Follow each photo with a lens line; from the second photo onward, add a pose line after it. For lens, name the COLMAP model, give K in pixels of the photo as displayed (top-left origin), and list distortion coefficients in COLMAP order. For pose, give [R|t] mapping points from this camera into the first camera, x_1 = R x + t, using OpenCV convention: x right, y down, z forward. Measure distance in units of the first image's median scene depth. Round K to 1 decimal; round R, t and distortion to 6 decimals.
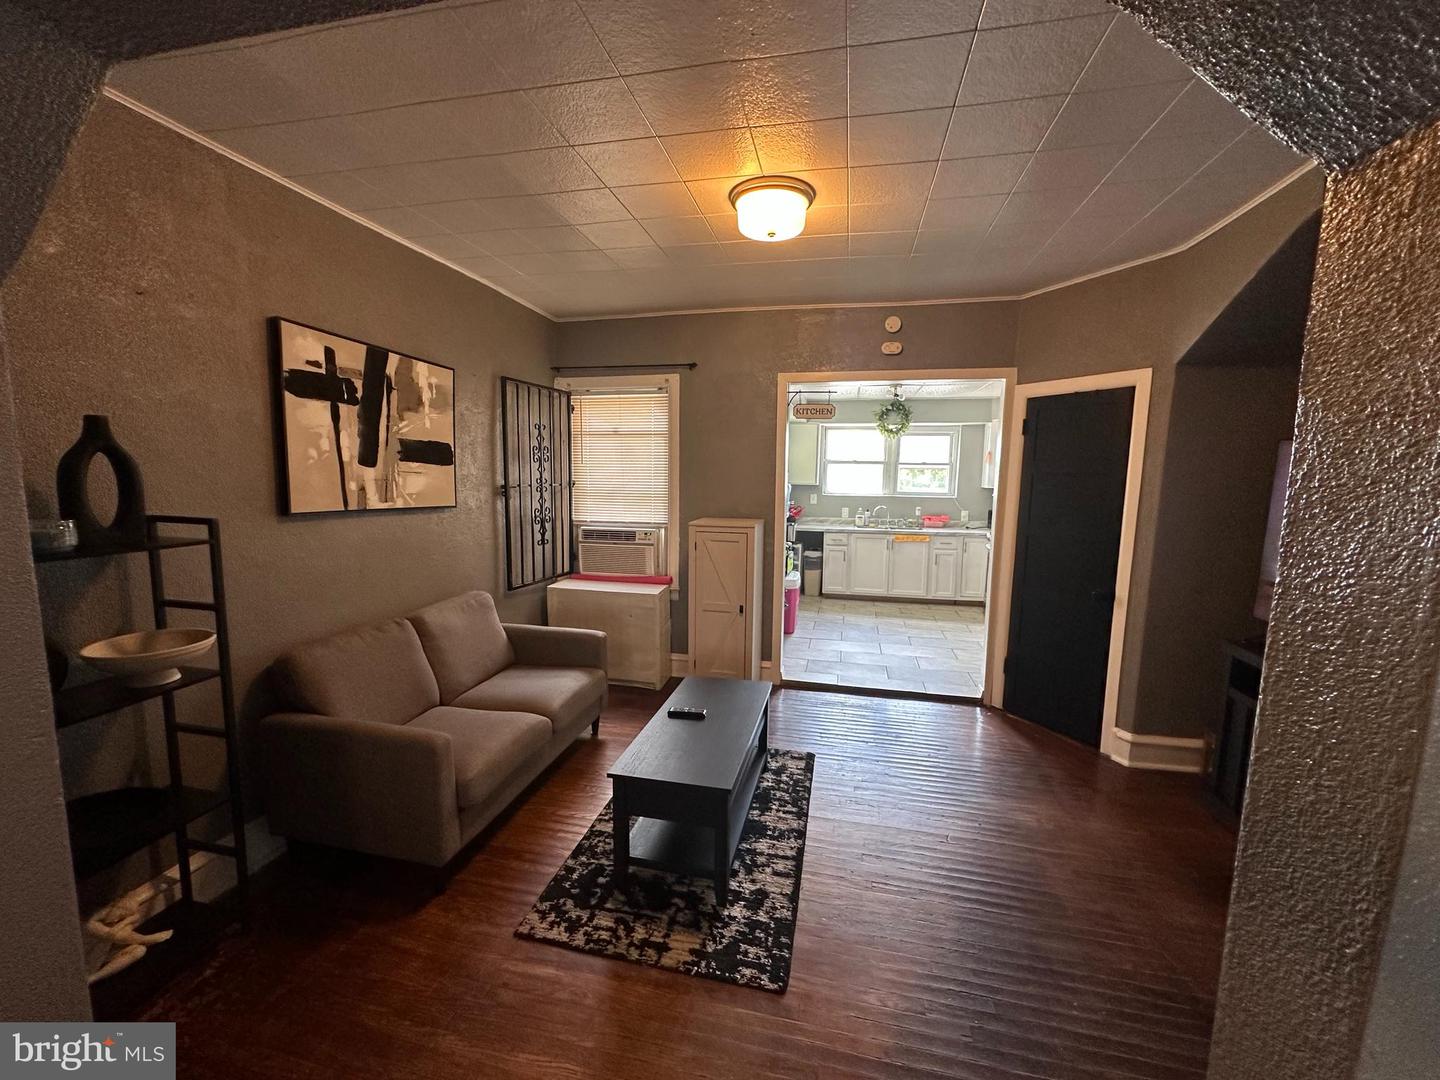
lens RADIAL K [[576.6, 0, 726.9], [0, 576.6, 539.2], [0, 0, 1]] dist [-0.000148, 0.000568]
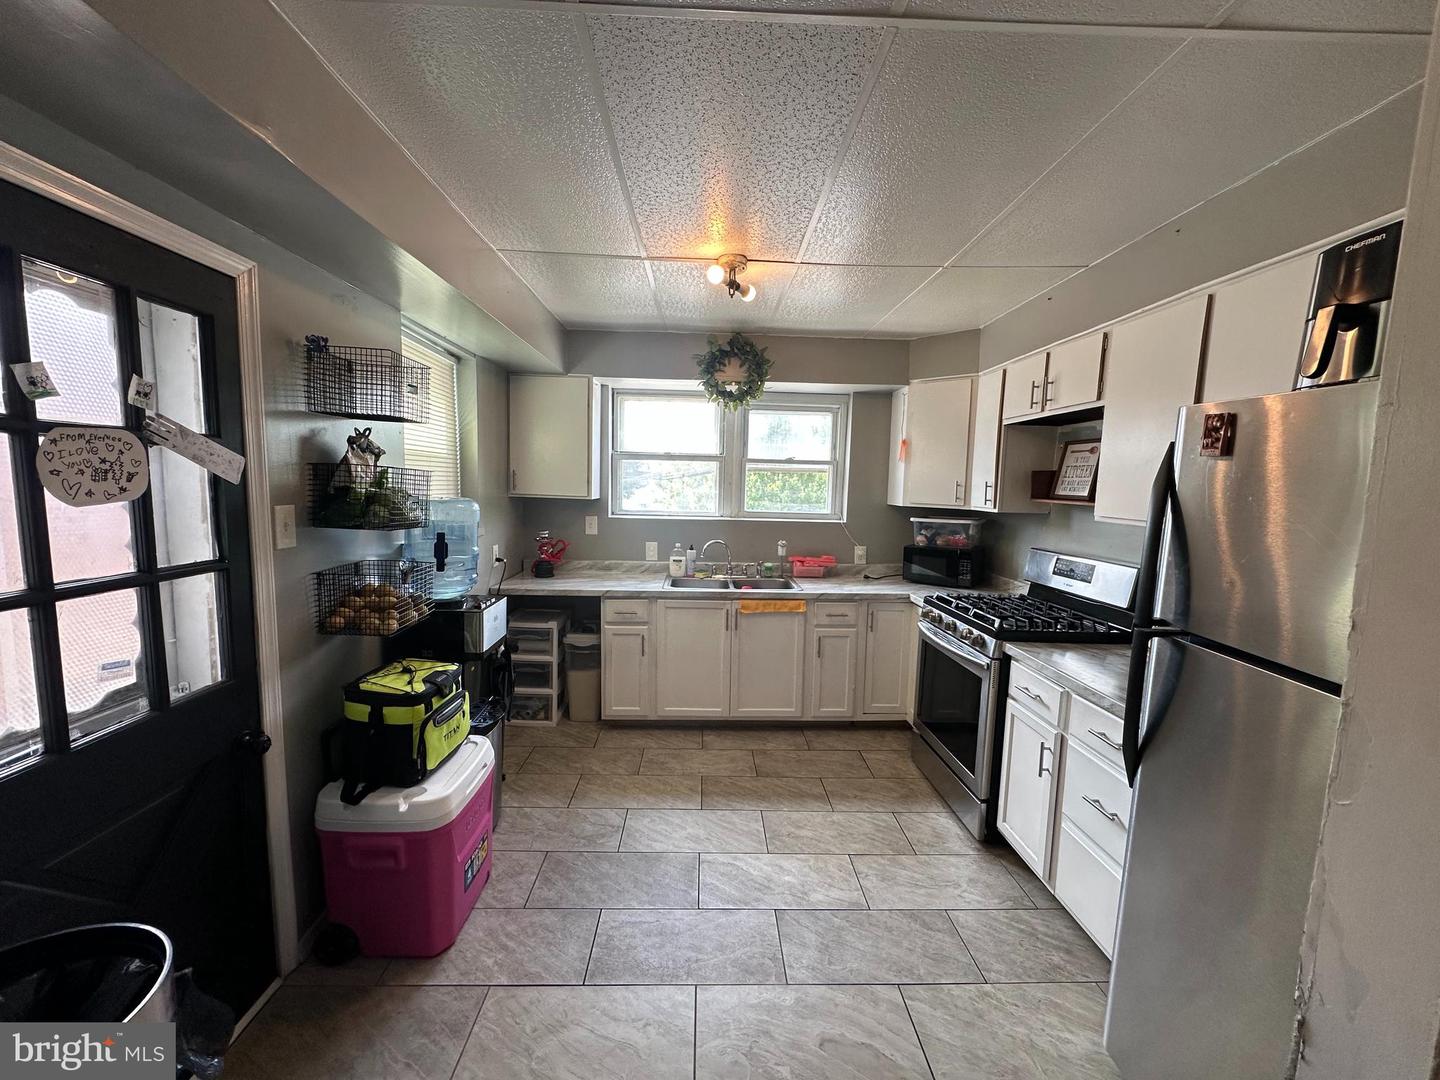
lens RADIAL K [[576.6, 0, 716.5], [0, 576.6, 541.5], [0, 0, 1]] dist [-0.000148, 0.000568]
pose [[0.972579, -0.015572, 0.232050, 0.147513], [0.016766, 0.999854, -0.003172, -0.054707], [-0.231966, 0.006976, 0.972699, 0.490593]]
